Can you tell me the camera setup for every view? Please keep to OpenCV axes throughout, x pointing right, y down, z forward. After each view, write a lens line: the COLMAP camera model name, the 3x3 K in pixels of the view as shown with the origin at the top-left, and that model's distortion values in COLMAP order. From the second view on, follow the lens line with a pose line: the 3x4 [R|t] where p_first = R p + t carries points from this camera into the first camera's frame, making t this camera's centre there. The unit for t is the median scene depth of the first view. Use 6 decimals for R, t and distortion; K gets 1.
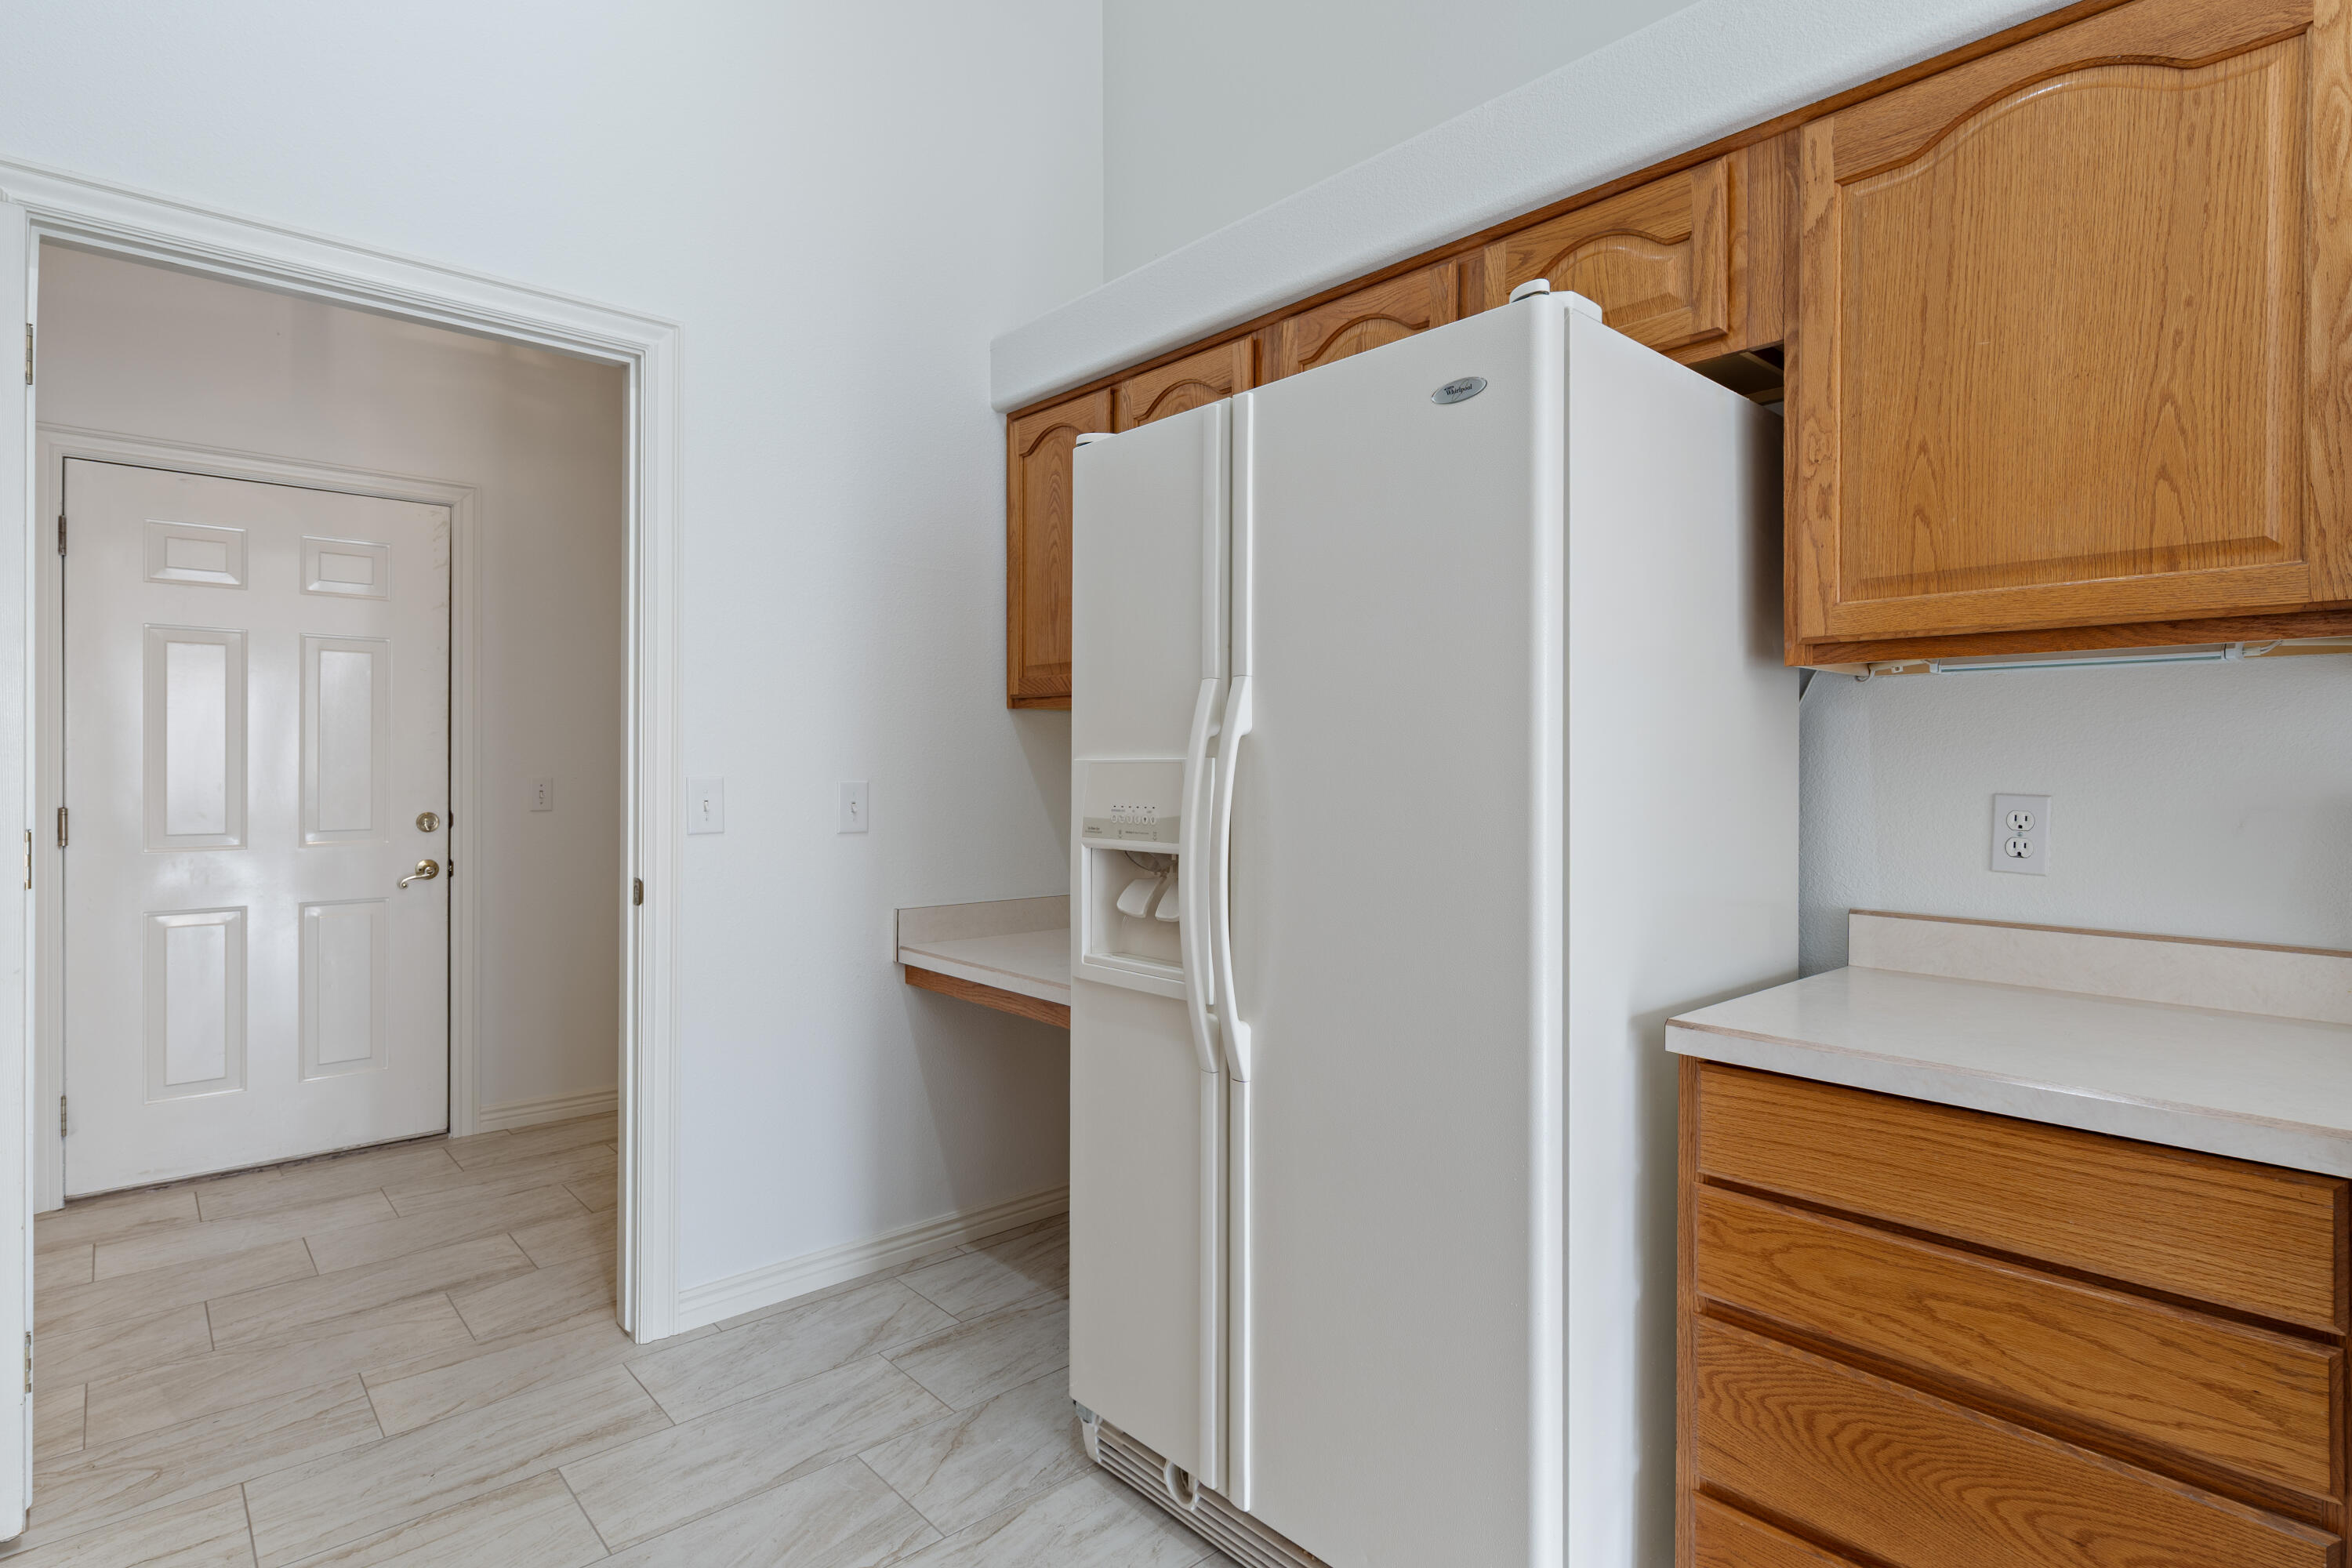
lens RADIAL K [[1202.4, 0, 1247.0], [0, 1202.4, 754.4], [0, 0, 1]] dist [-0.004119, -0.000842]
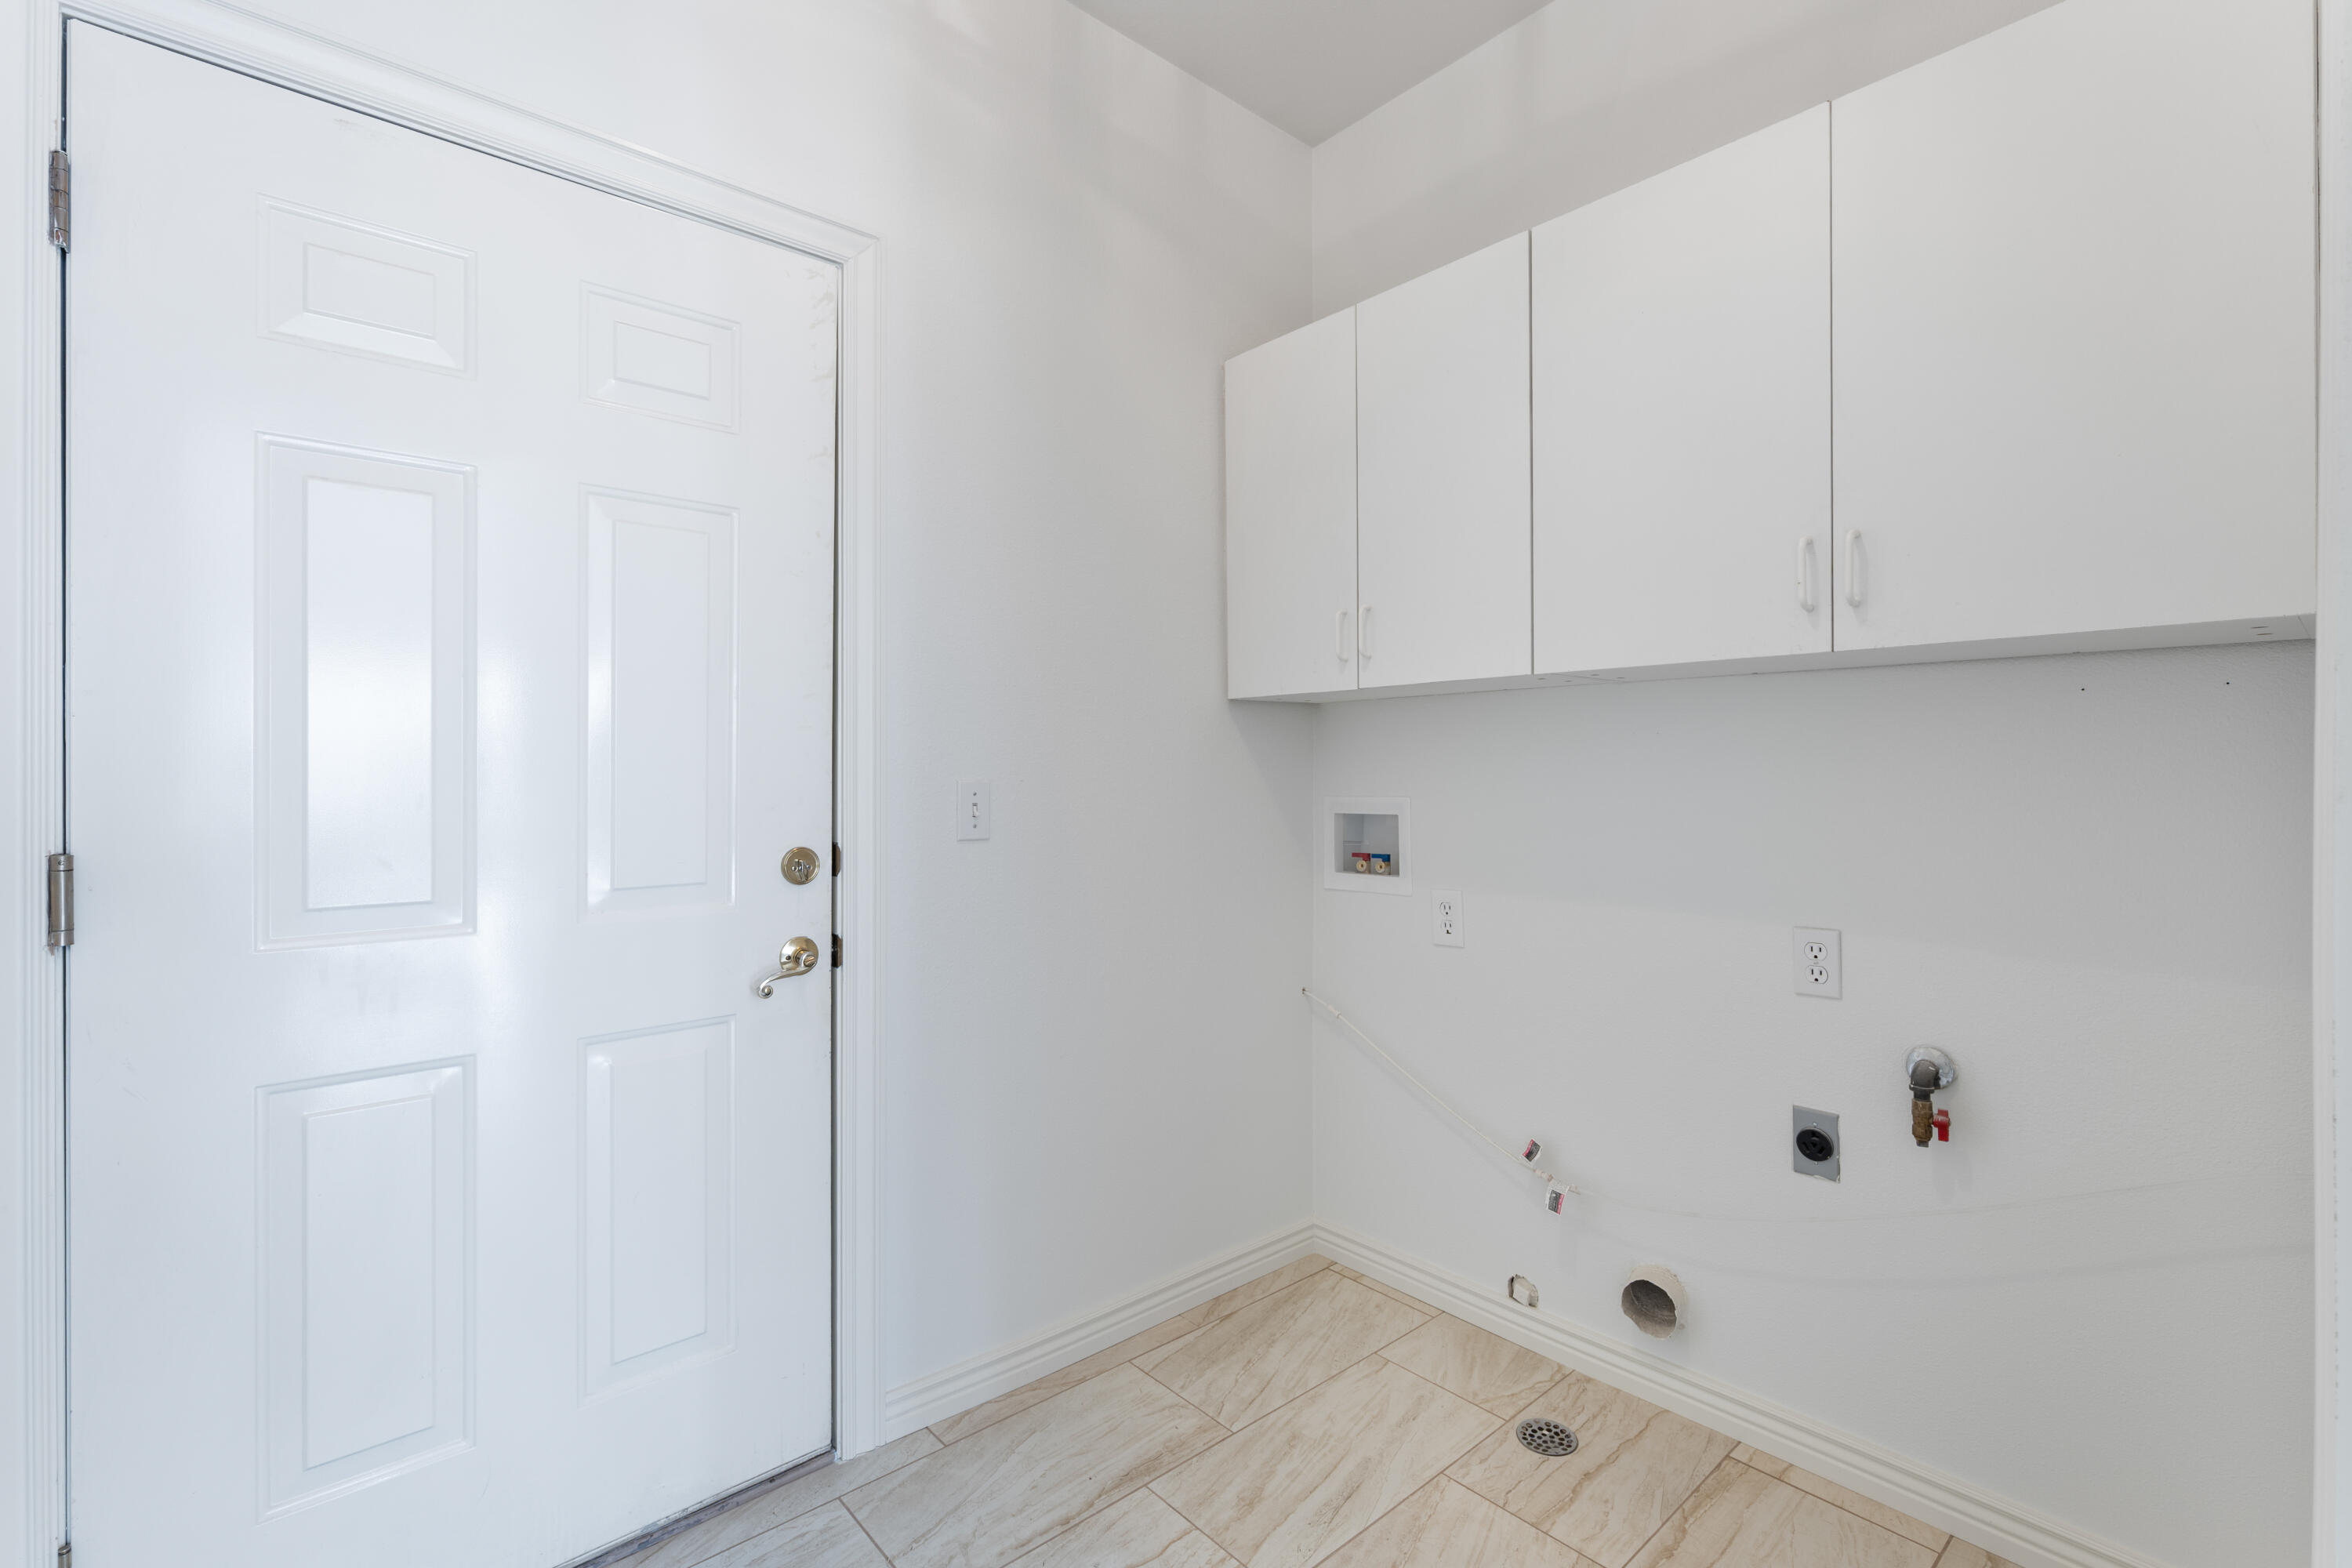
lens RADIAL K [[1018.3, 0, 1179.1], [0, 1018.3, 766.1], [0, 0, 1]] dist [0.001158, -0.000191]
pose [[0.999620, -0.013206, -0.024187, -0.552566], [0.012922, 0.999846, -0.011868, 0.022243], [0.024340, 0.011551, 0.999637, 0.610367]]
